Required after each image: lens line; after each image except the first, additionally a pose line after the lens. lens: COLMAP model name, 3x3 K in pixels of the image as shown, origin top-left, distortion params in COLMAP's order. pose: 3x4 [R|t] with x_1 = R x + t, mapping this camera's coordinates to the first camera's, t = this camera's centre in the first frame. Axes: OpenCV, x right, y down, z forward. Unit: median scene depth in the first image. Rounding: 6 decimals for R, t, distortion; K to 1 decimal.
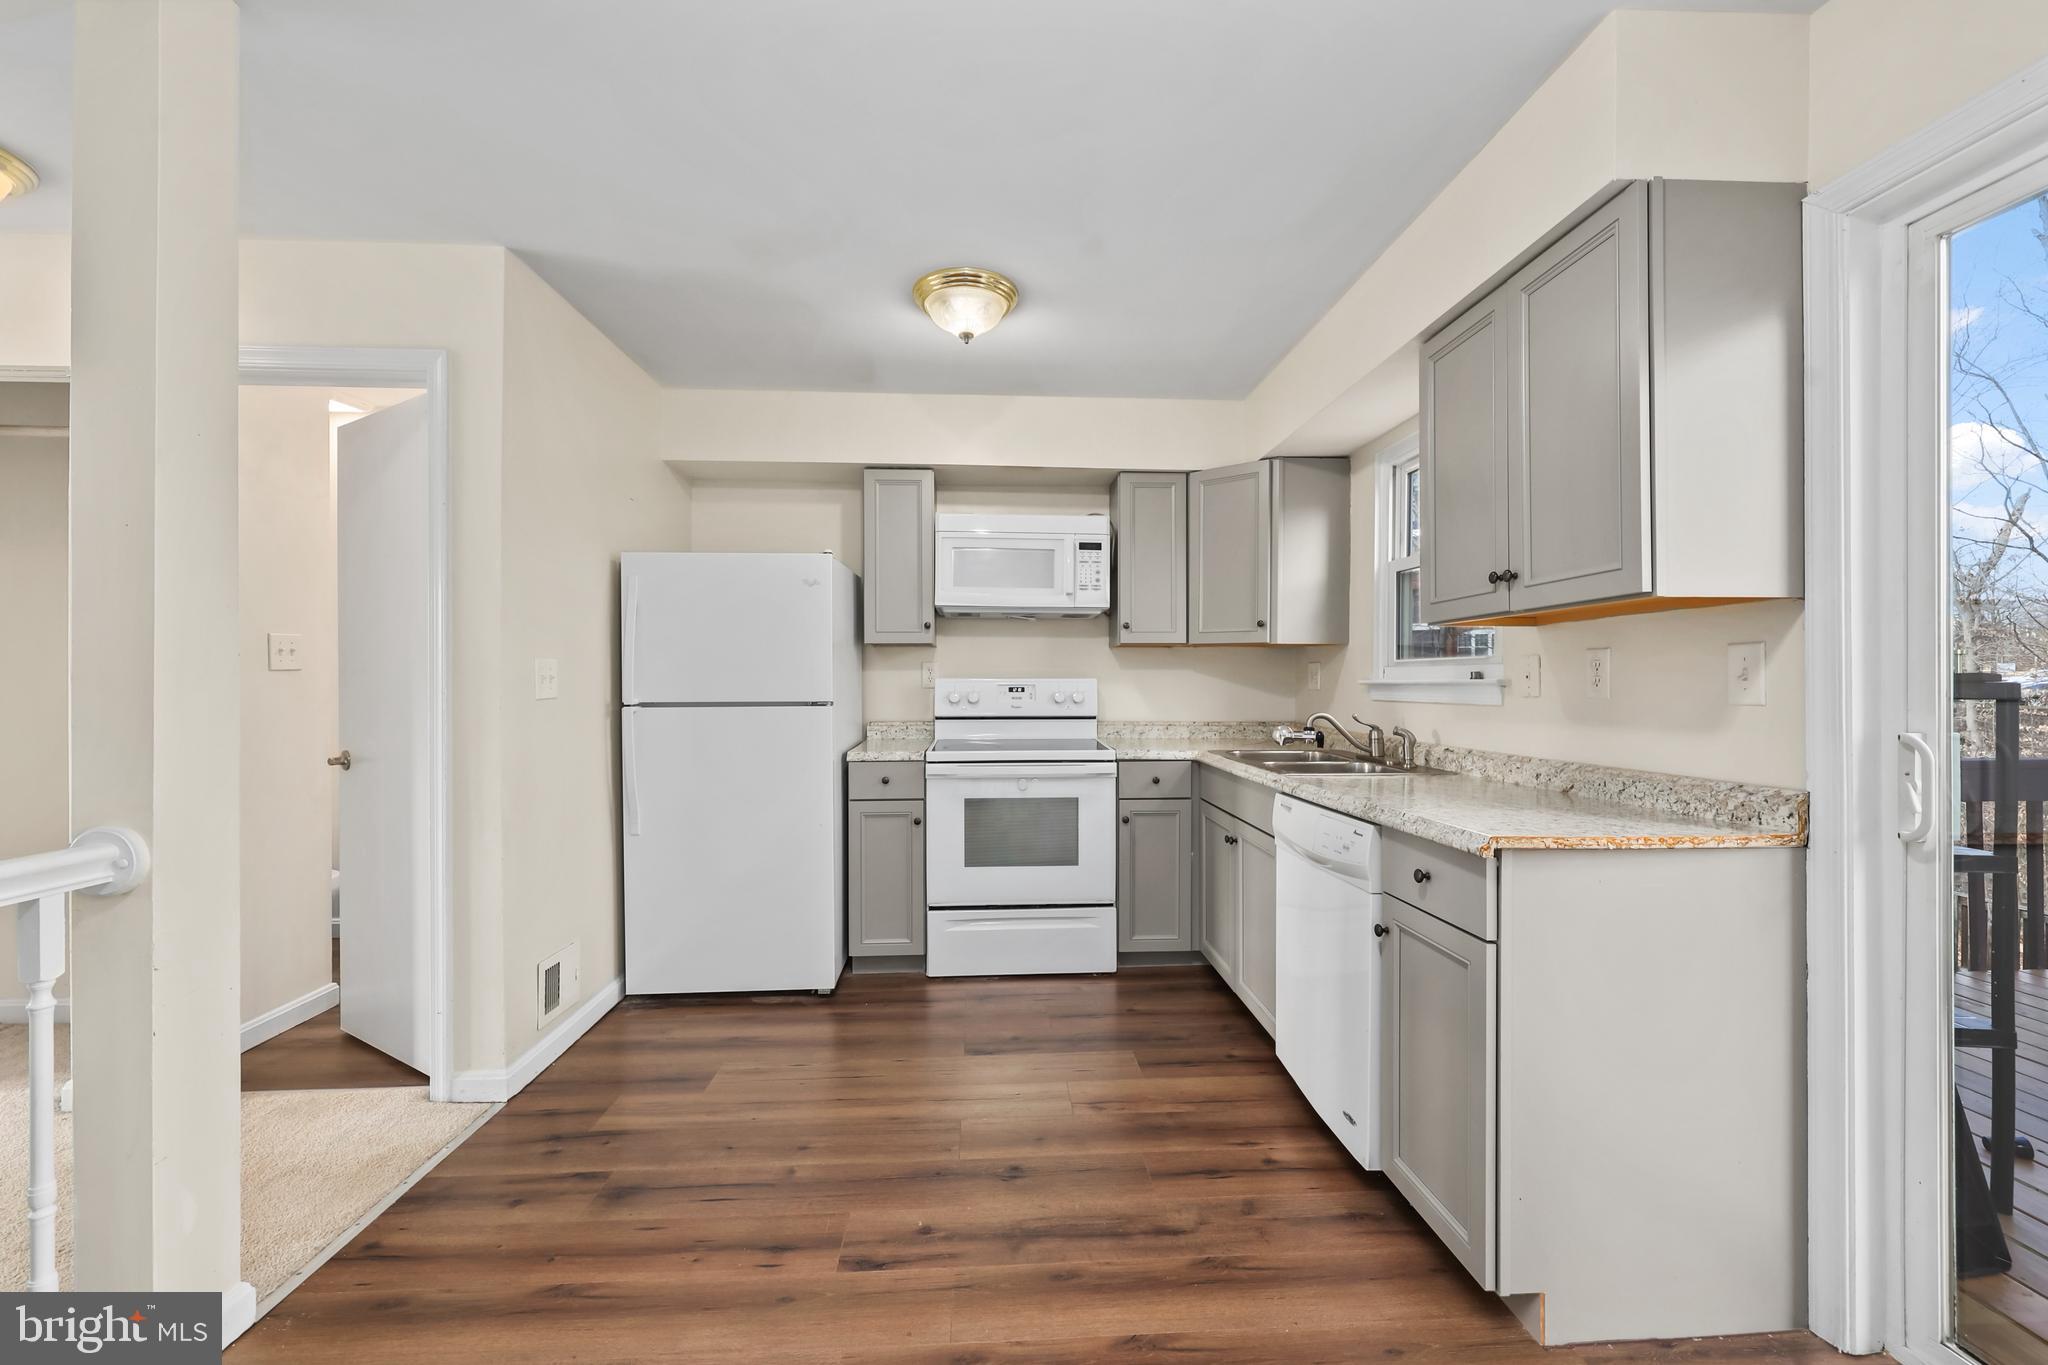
lens RADIAL K [[829.5, 0, 1024.0], [0, 829.5, 682.5], [0, 0, 1]] dist [0.001225, 0.000028]
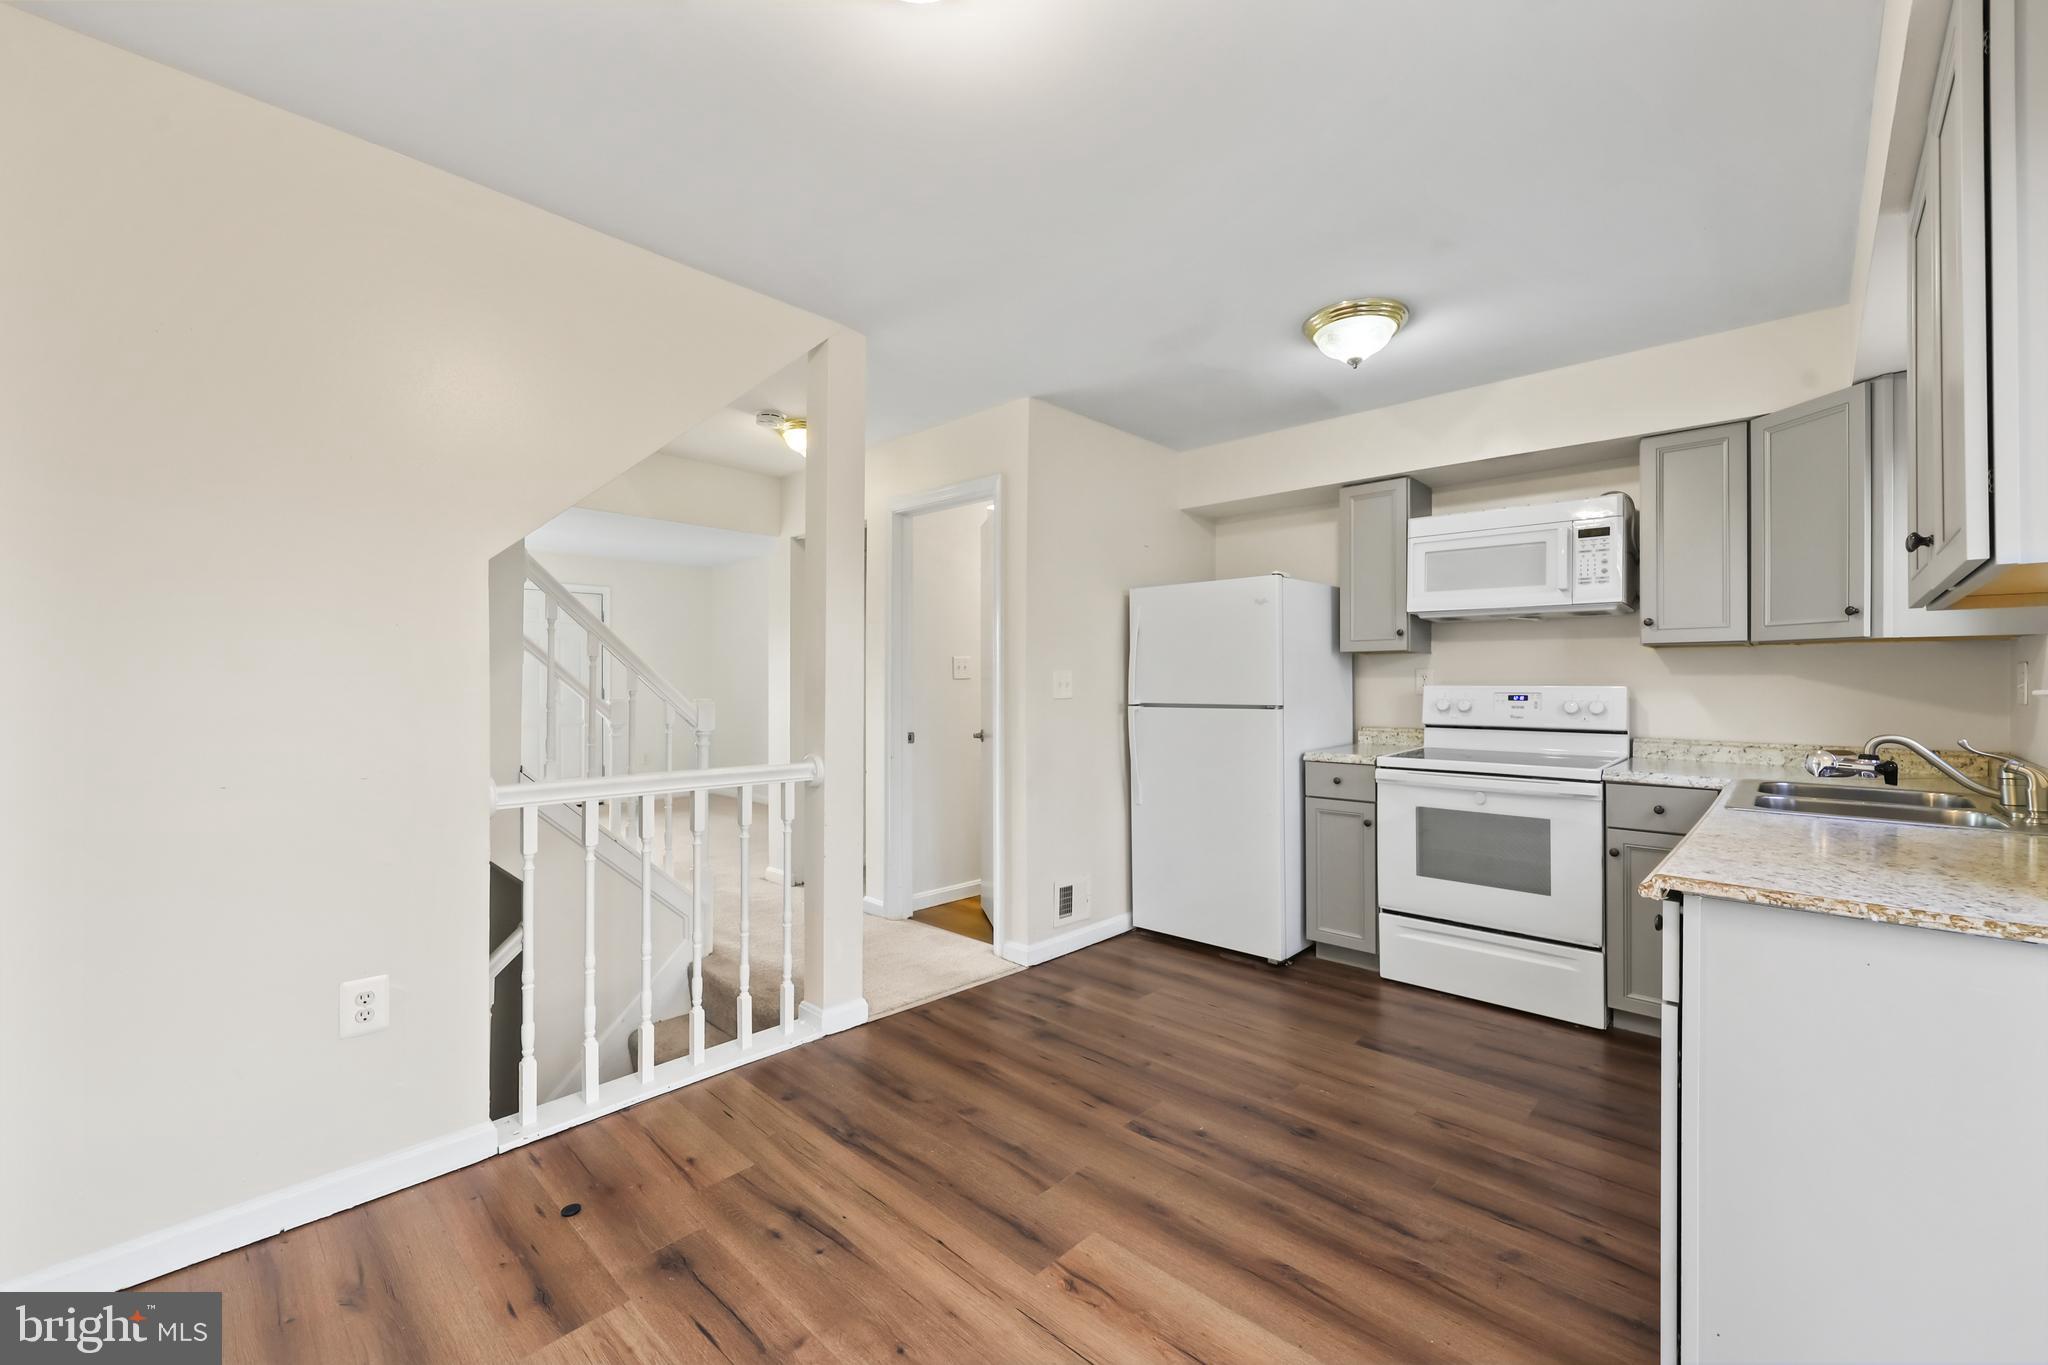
lens RADIAL K [[818.3, 0, 1024.0], [0, 818.3, 682.5], [0, 0, 1]] dist [-0.000077, 0.000006]
pose [[0.686038, 0.000046, -0.727566, 0.321912], [-0.006357, 0.999962, -0.005931, 0.000479], [0.727538, 0.008693, 0.686012, -0.015488]]
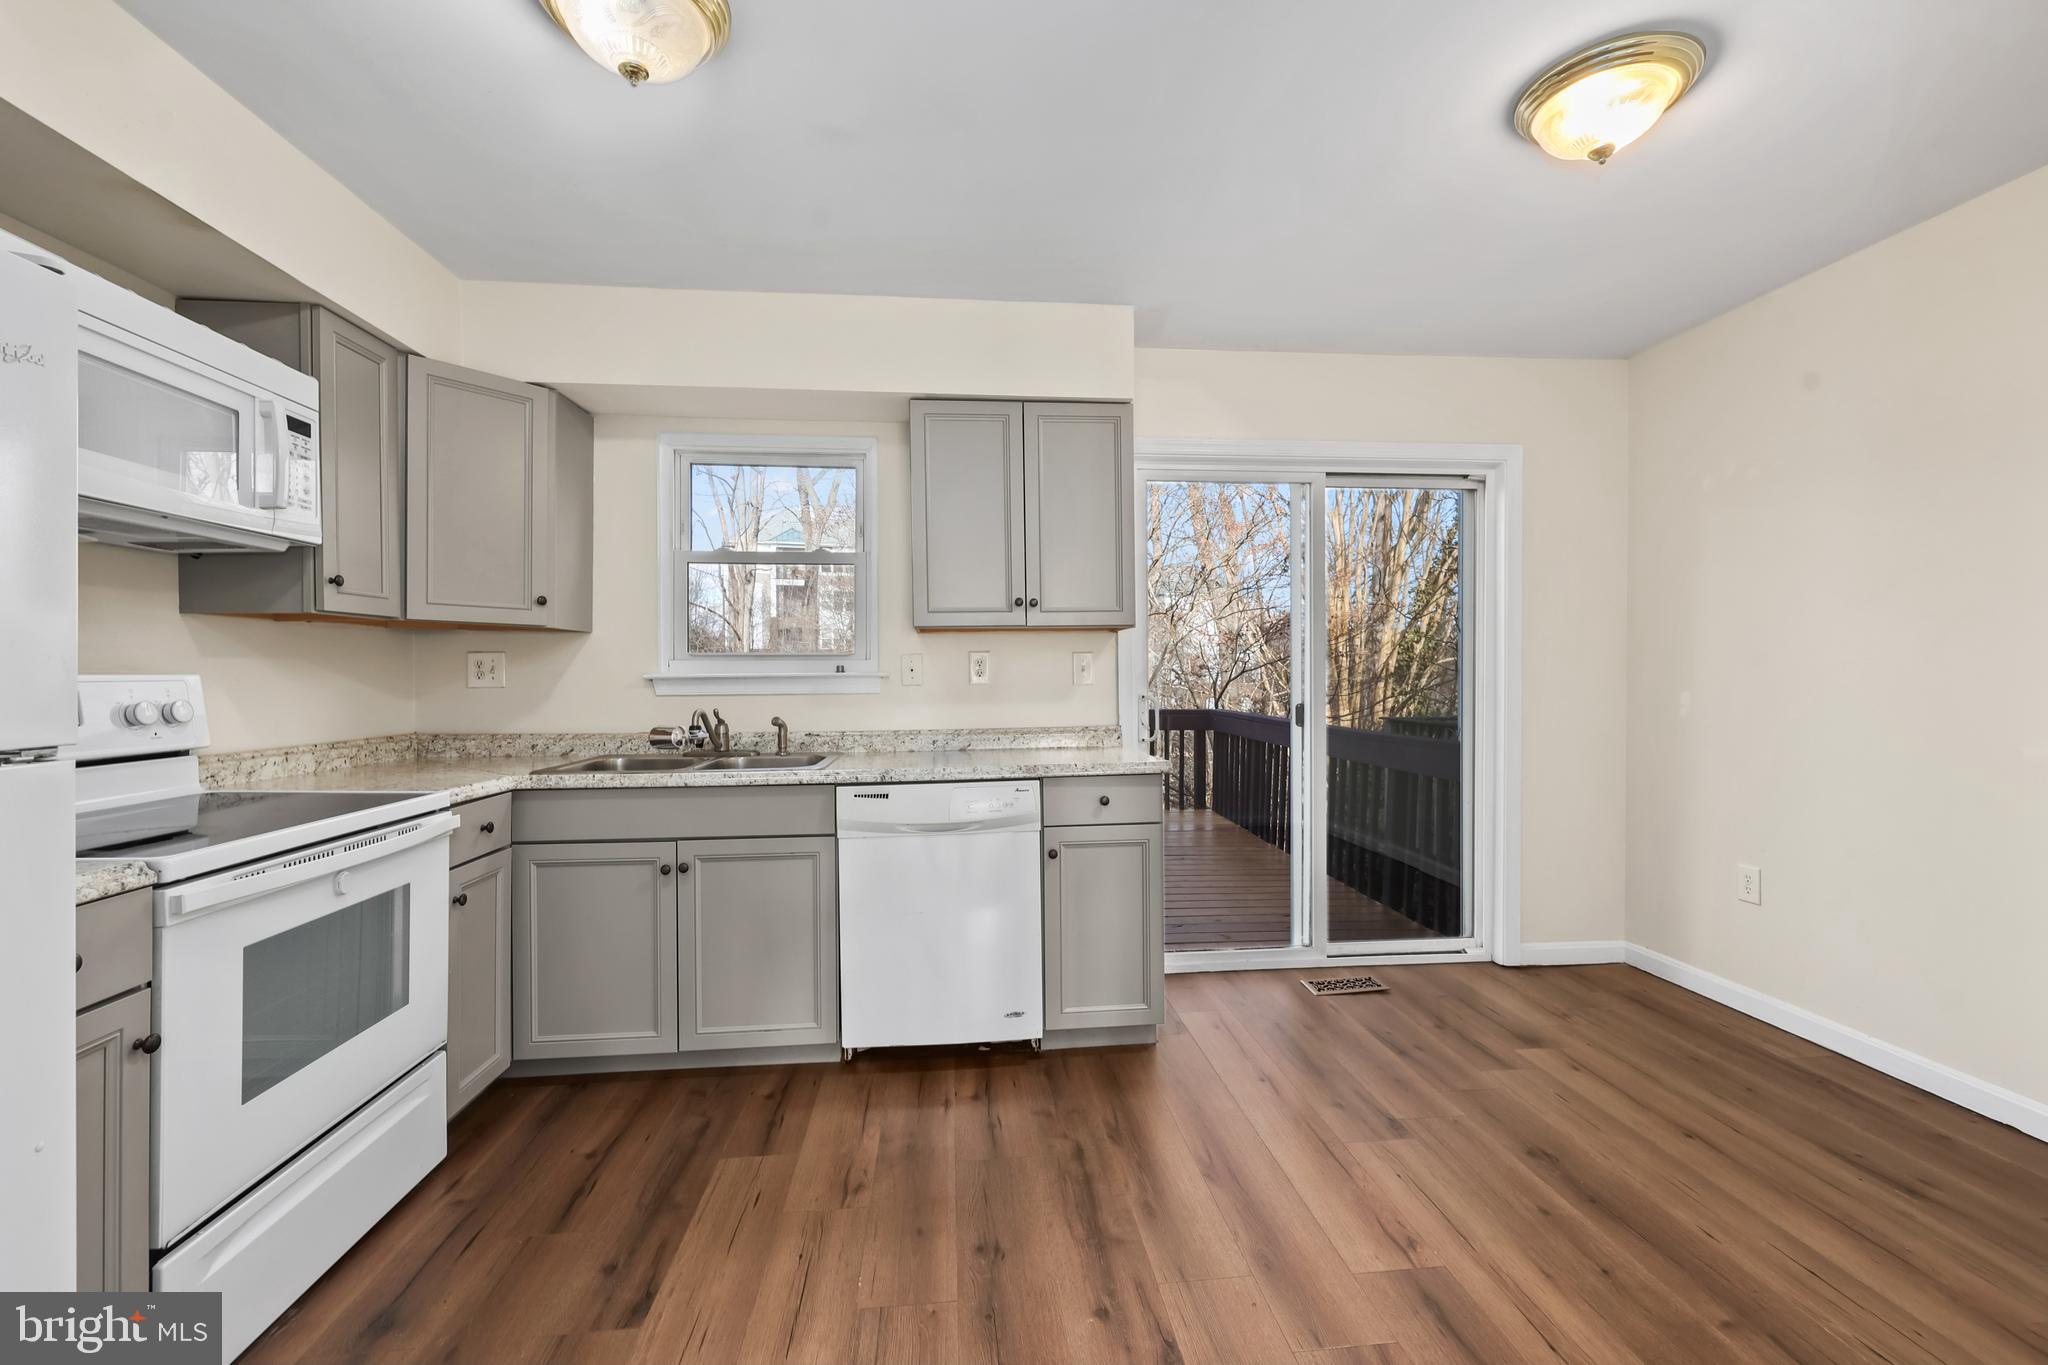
lens RADIAL K [[864.7, 0, 1033.2], [0, 864.7, 679.6], [0, 0, 1]] dist [0.016872, 0.000053]
pose [[-0.048447, -0.008419, 0.998790, -0.557071], [0.008057, 0.999929, 0.008819, -0.001906], [-0.998793, 0.008474, -0.048375, 0.611517]]
